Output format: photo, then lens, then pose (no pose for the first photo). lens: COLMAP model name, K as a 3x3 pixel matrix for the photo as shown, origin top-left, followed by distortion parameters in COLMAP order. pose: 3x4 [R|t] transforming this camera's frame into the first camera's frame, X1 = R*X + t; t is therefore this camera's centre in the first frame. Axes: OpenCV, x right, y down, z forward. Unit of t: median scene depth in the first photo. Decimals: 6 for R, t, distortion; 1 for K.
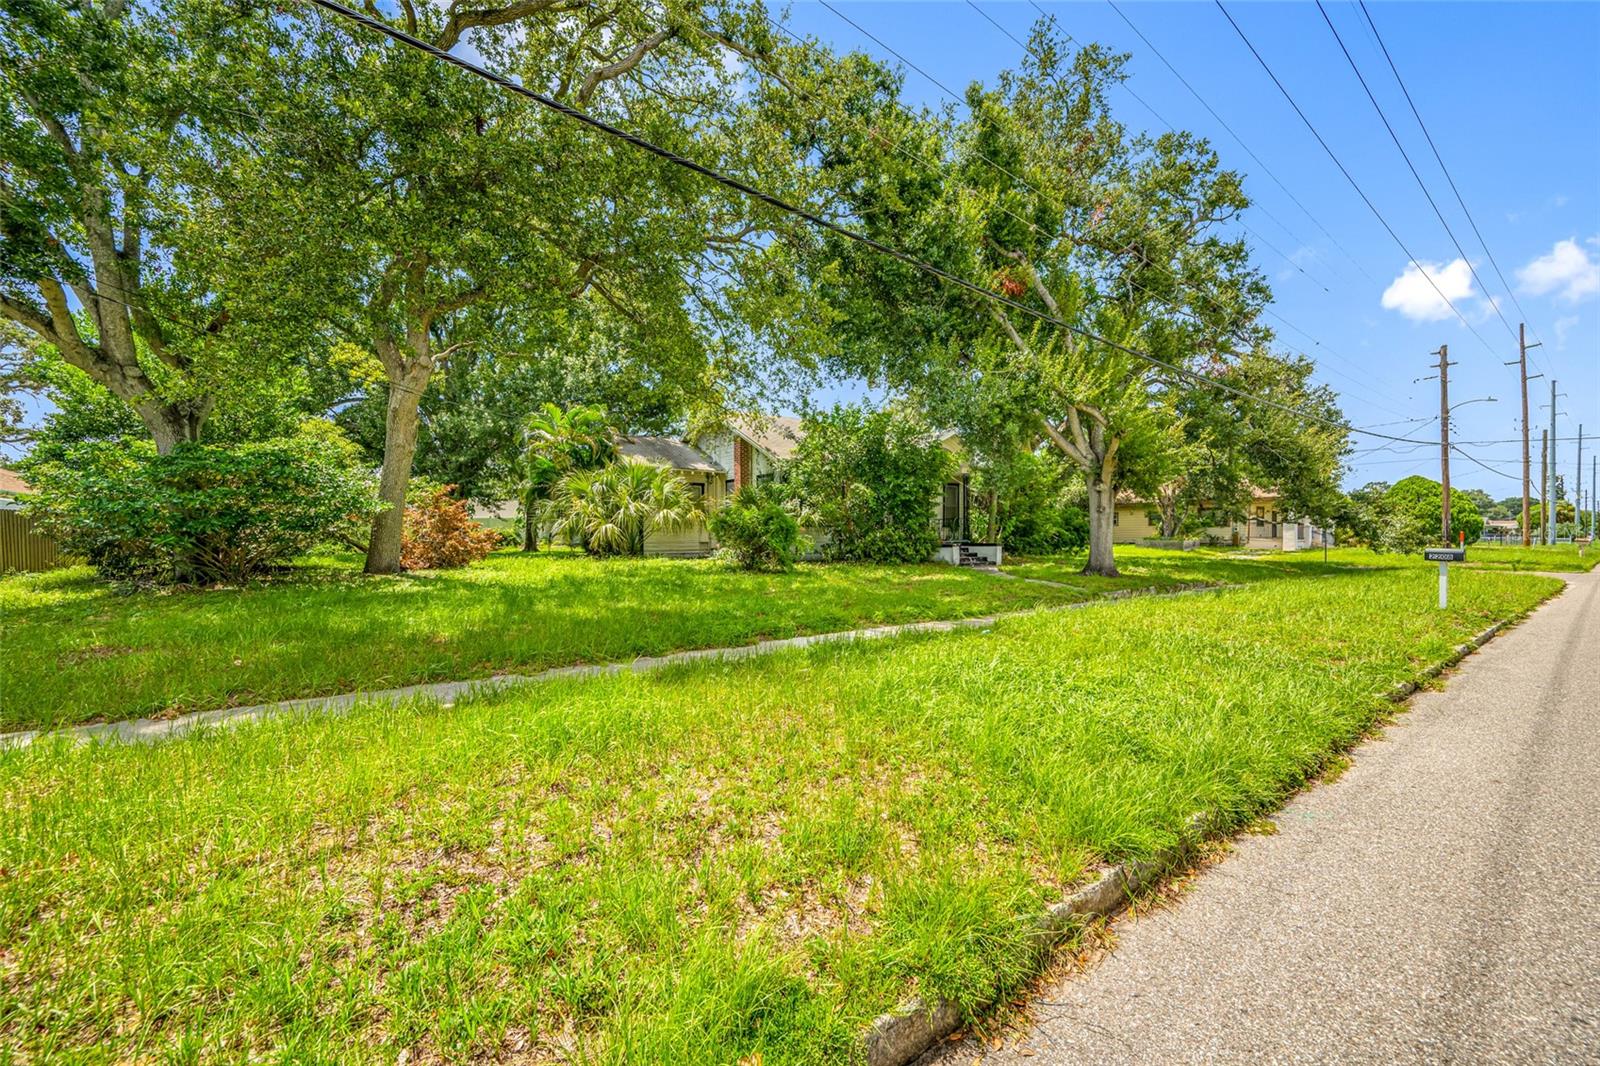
lens RADIAL K [[641.1, 0, 802.8], [0, 641.1, 526.4], [0, 0, 1]] dist [0.000895, -0.000119]
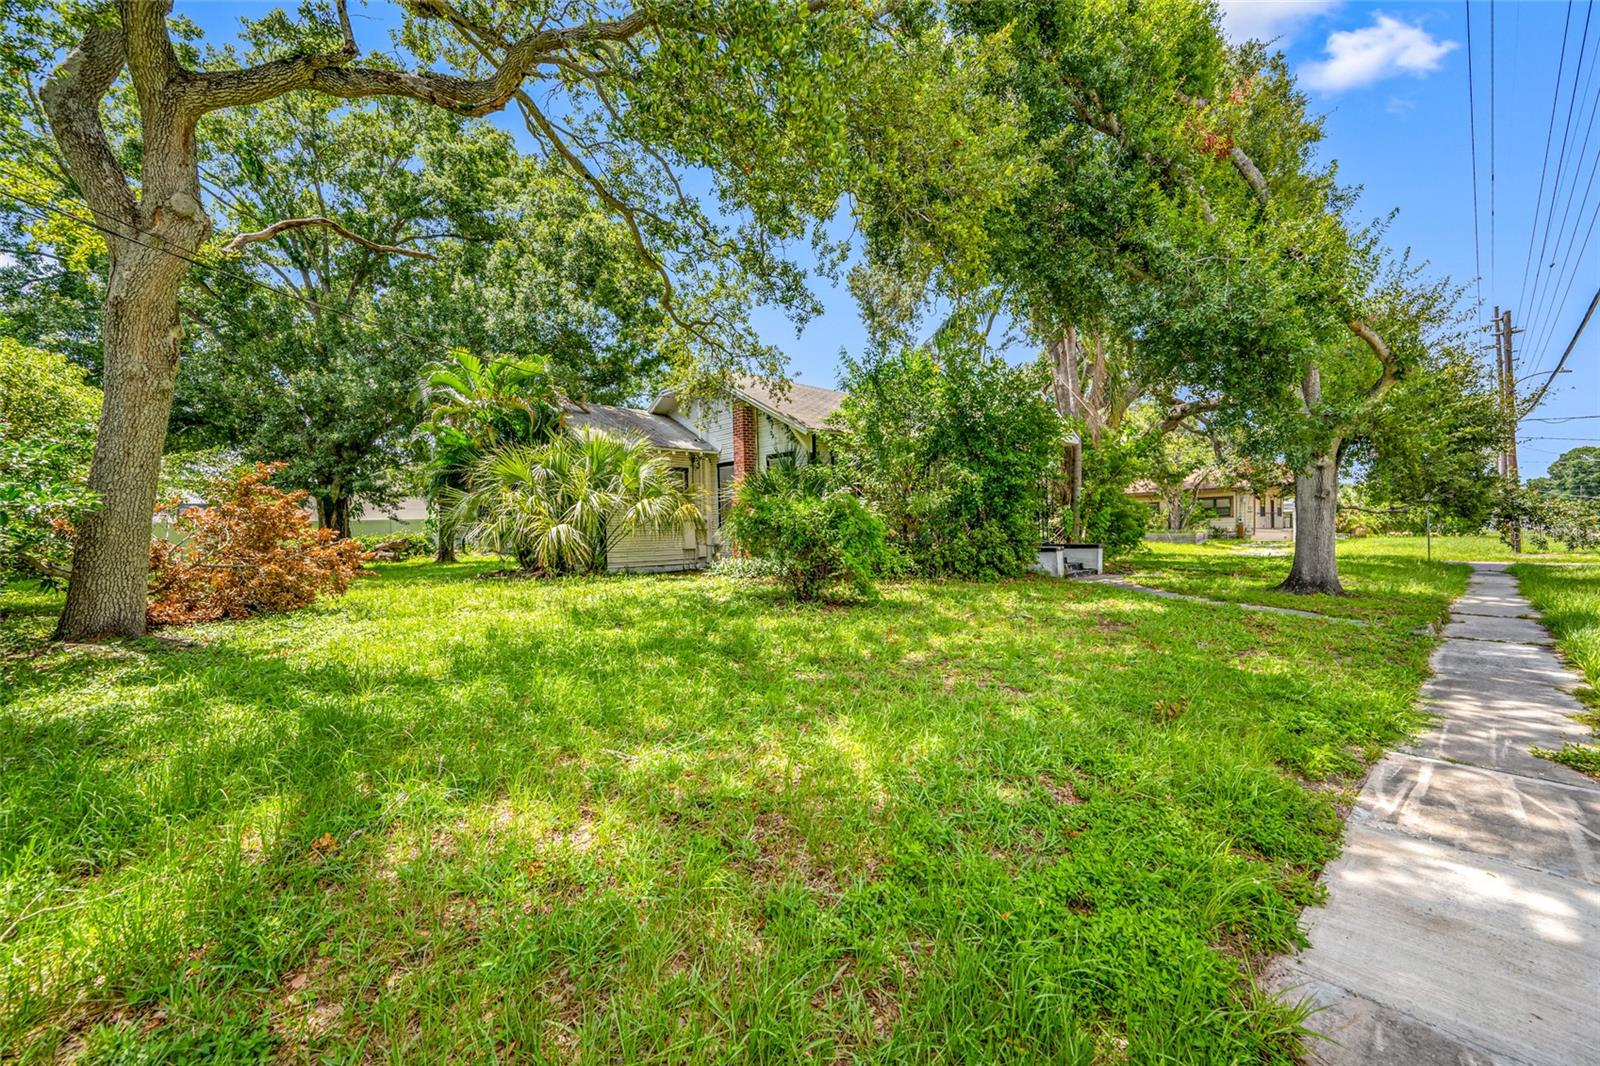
lens RADIAL K [[641.1, 0, 797.2], [0, 641.1, 536.9], [0, 0, 1]] dist [0.000895, -0.000119]
pose [[0.995999, -0.016955, 0.087741, -0.102093], [0.014975, 0.999619, 0.023174, -0.004419], [-0.088101, -0.021767, 0.995874, 0.282830]]
